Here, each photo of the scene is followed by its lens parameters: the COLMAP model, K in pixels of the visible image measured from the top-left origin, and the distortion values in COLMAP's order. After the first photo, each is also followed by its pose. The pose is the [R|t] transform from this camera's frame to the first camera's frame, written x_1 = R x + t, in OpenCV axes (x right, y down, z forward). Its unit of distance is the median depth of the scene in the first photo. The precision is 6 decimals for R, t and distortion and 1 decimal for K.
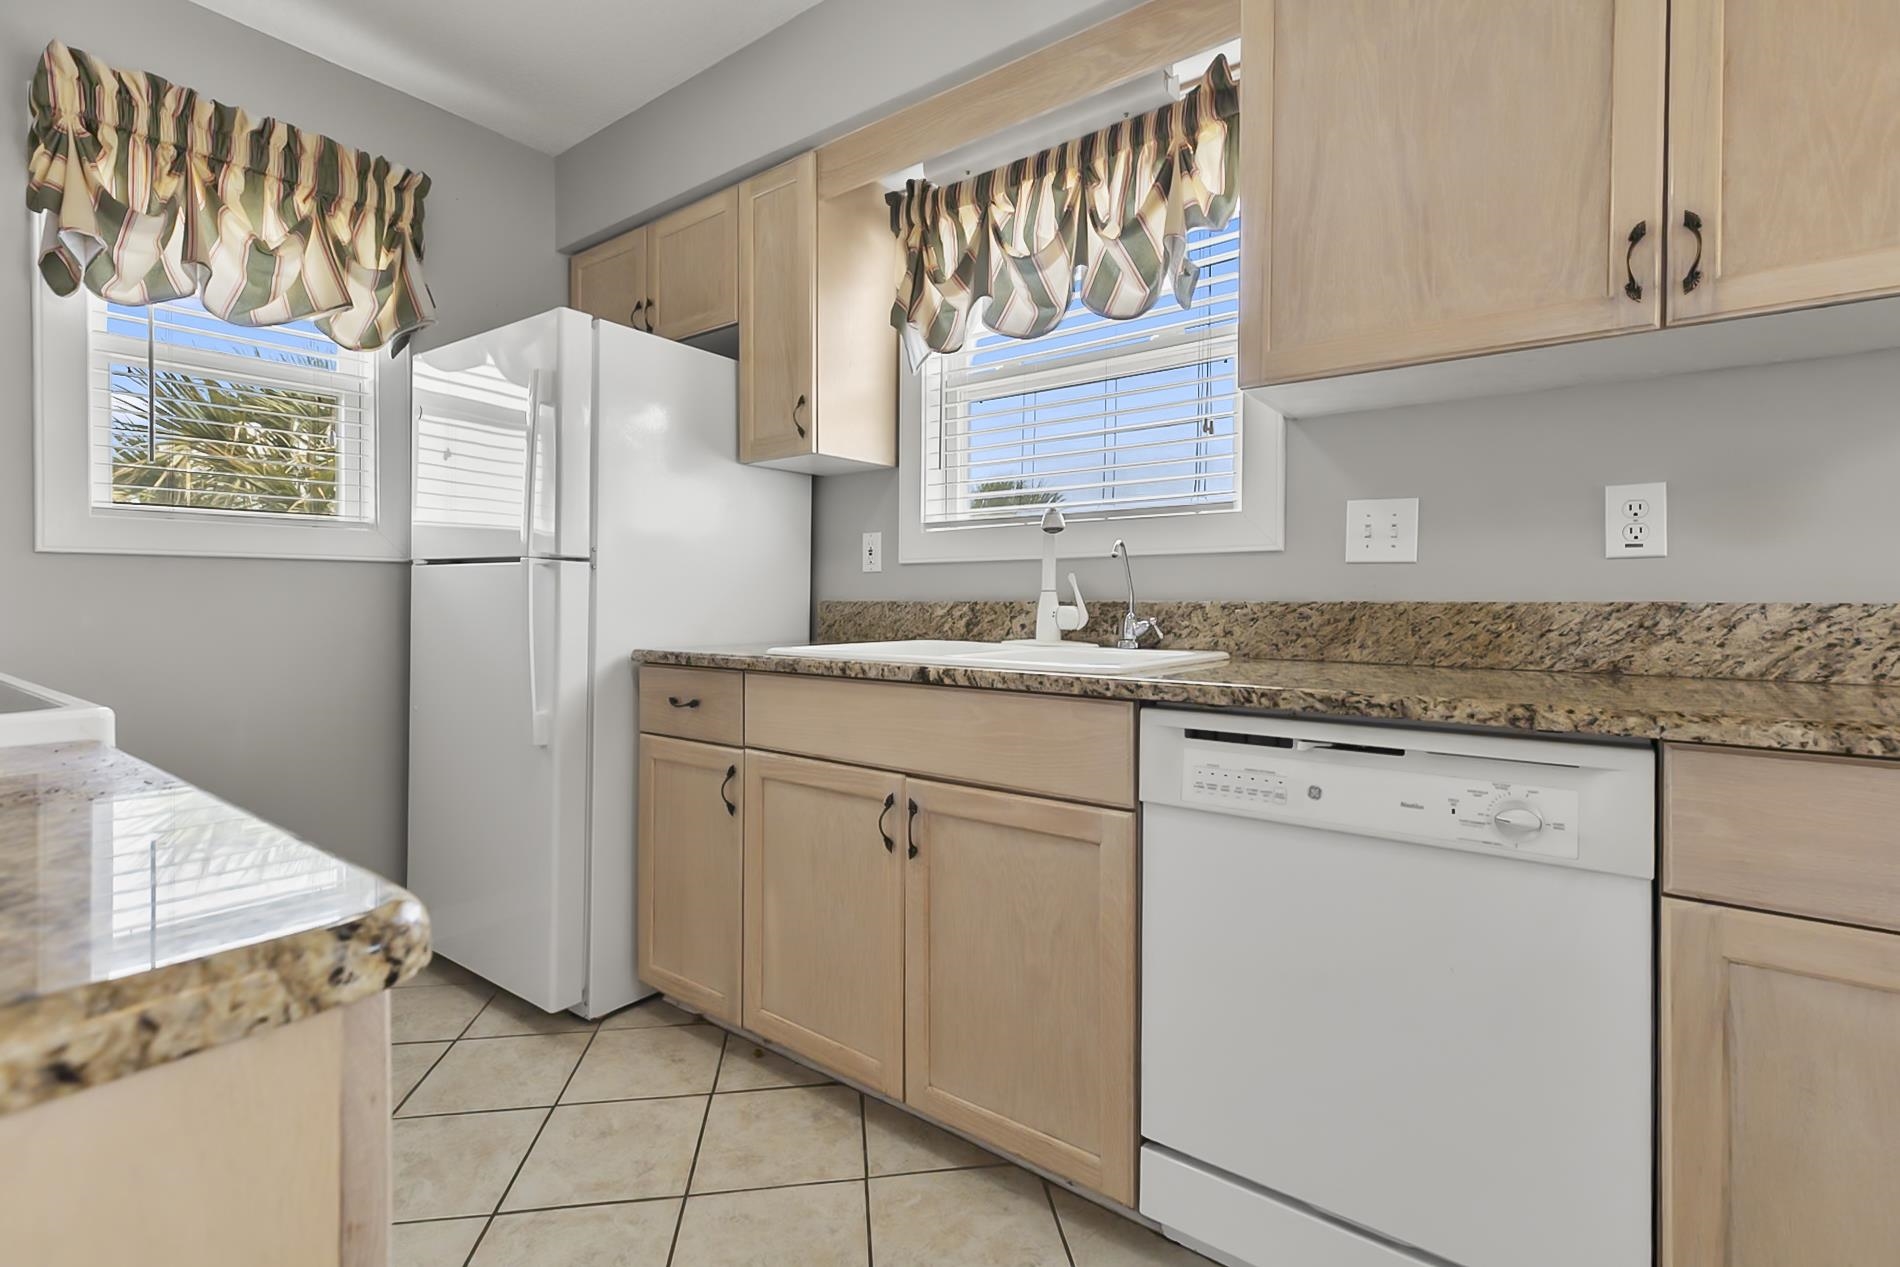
lens RADIAL K [[854.5, 0, 950.0], [0, 854.5, 618.9], [0, 0, 1]] dist [0.001979, 0.001078]
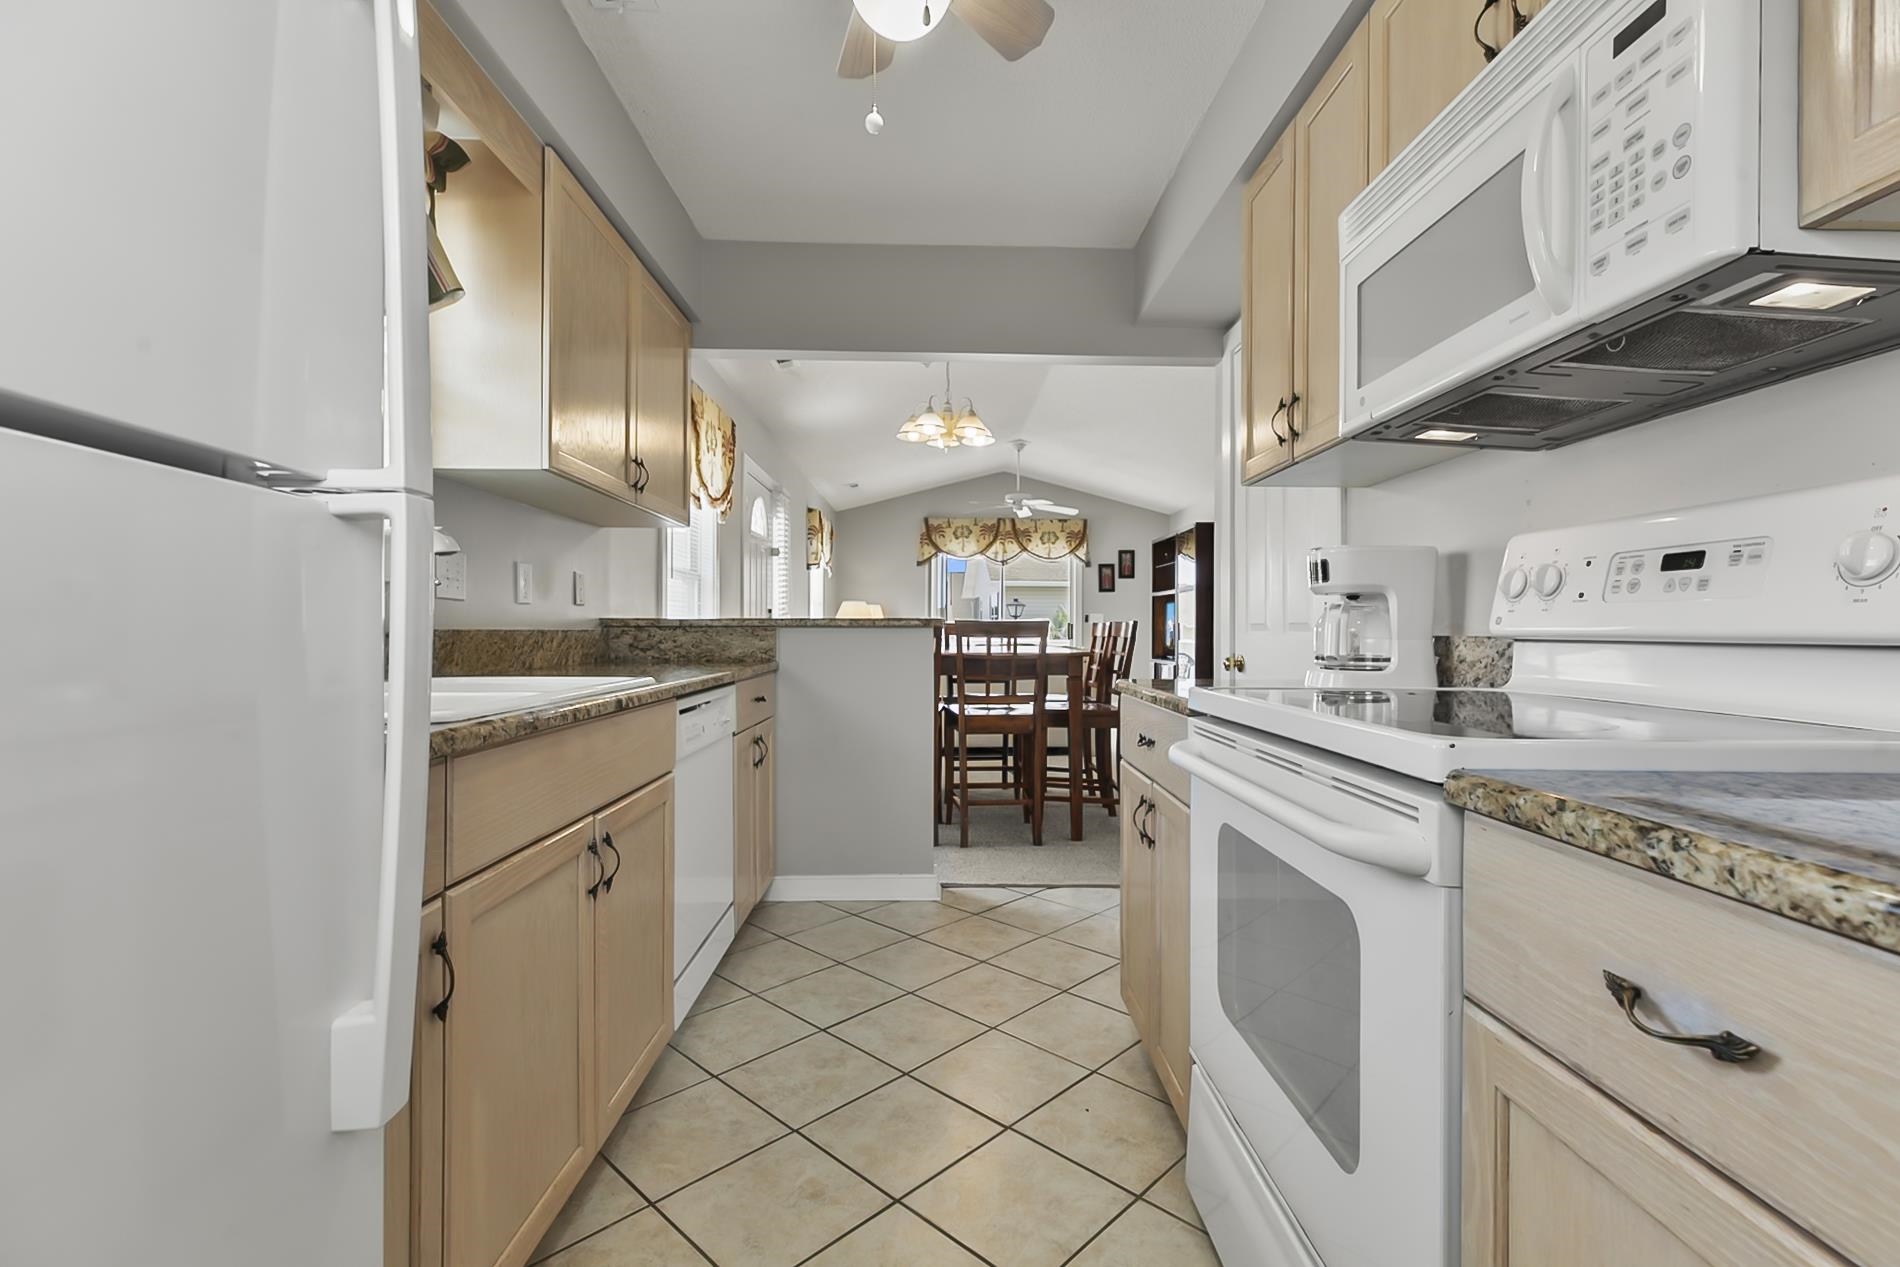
lens RADIAL K [[873.2, 0, 950.1], [0, 873.2, 609.5], [0, 0, 1]] dist [0.001099, 0.000212]
pose [[-0.617036, 0.005094, 0.786918, -0.865909], [0.003428, 0.999987, -0.003785, -0.036305], [-0.786927, 0.000362, -0.617046, 1.036368]]
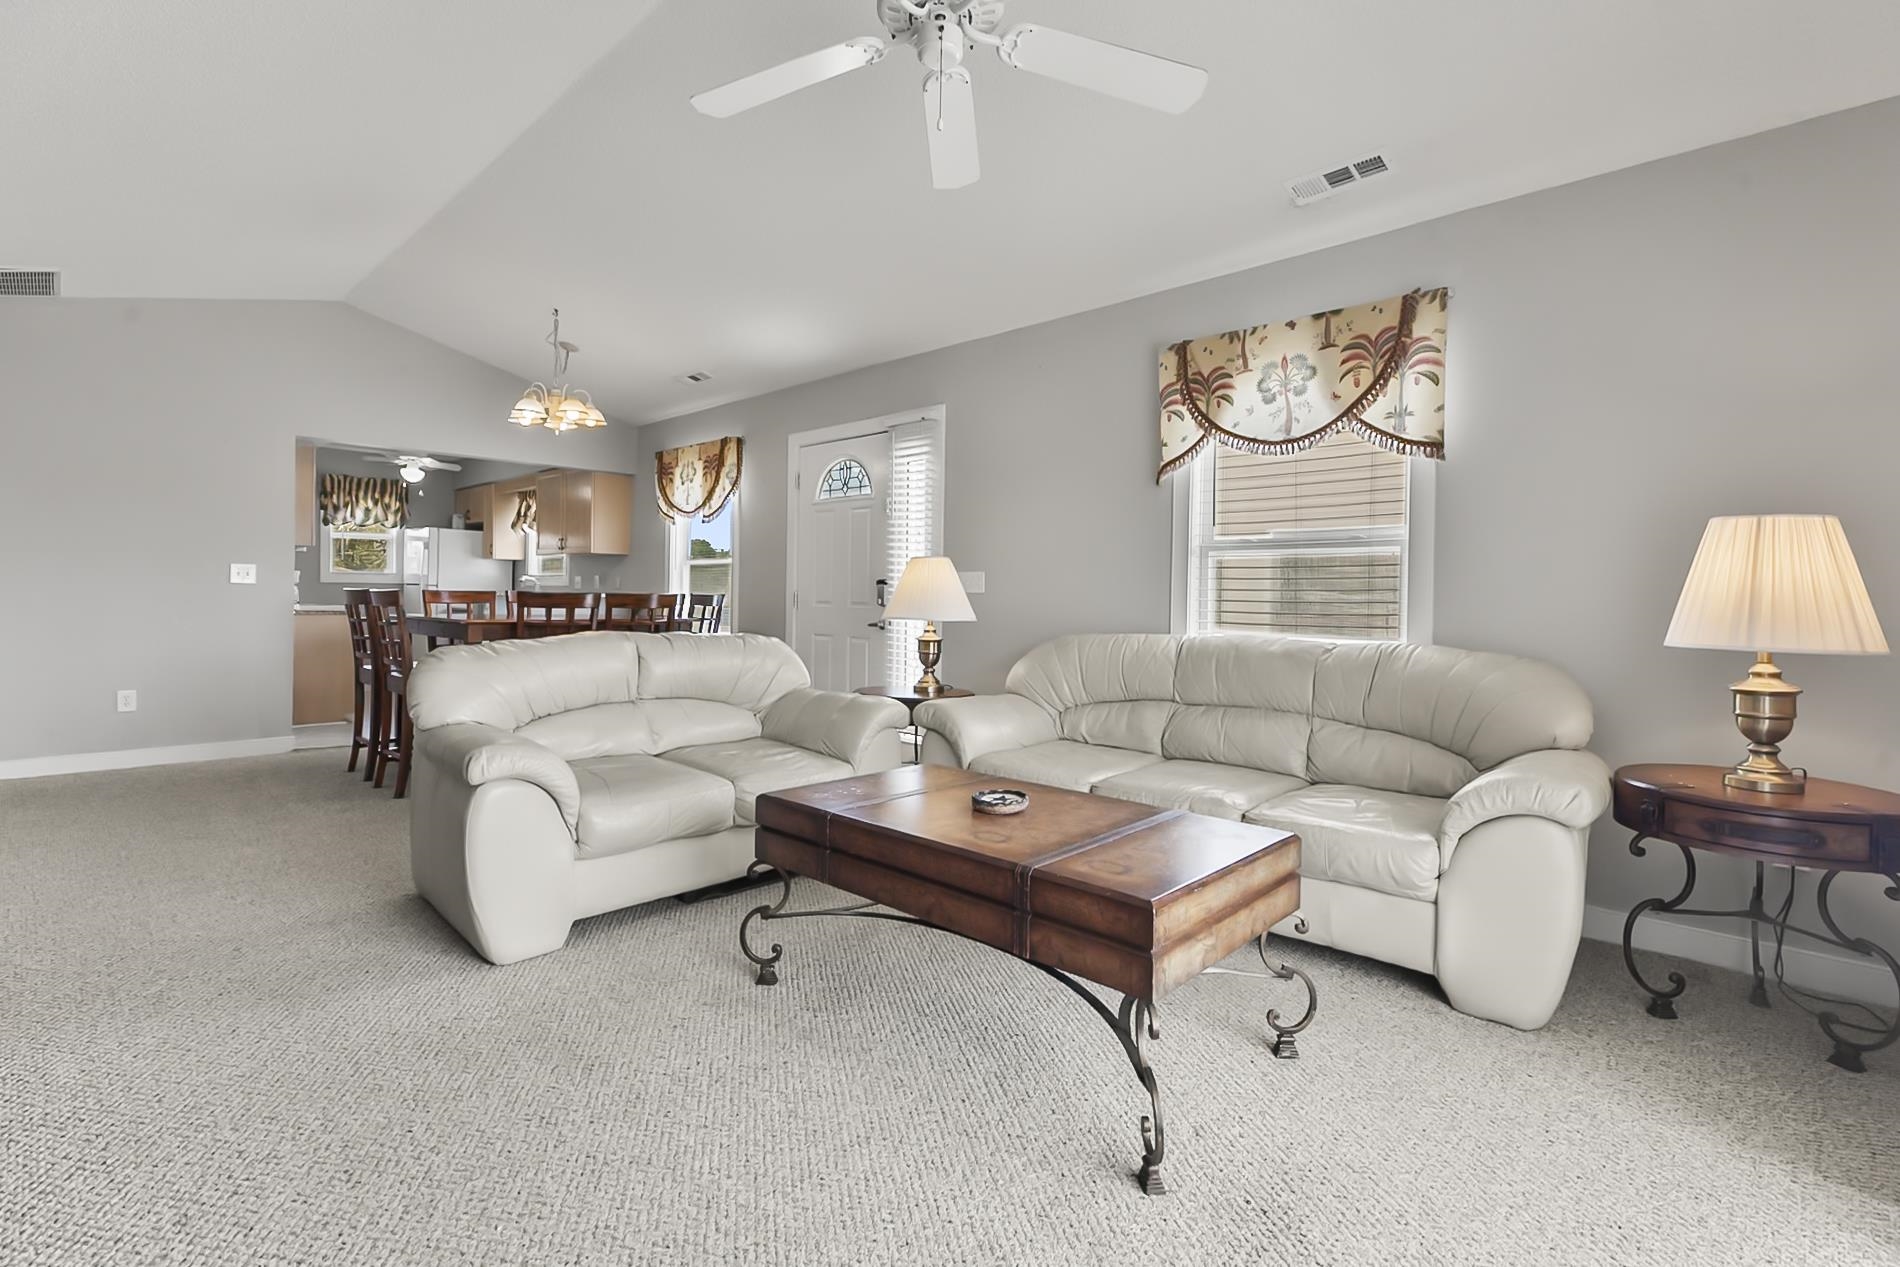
lens RADIAL K [[873.2, 0, 950.1], [0, 873.2, 609.5], [0, 0, 1]] dist [0.001099, 0.000212]
pose [[0.992587, 0.015530, -0.120543, 2.631232], [-0.015915, 0.999871, -0.002234, 0.018487], [0.120493, 0.004135, 0.992706, -2.989390]]
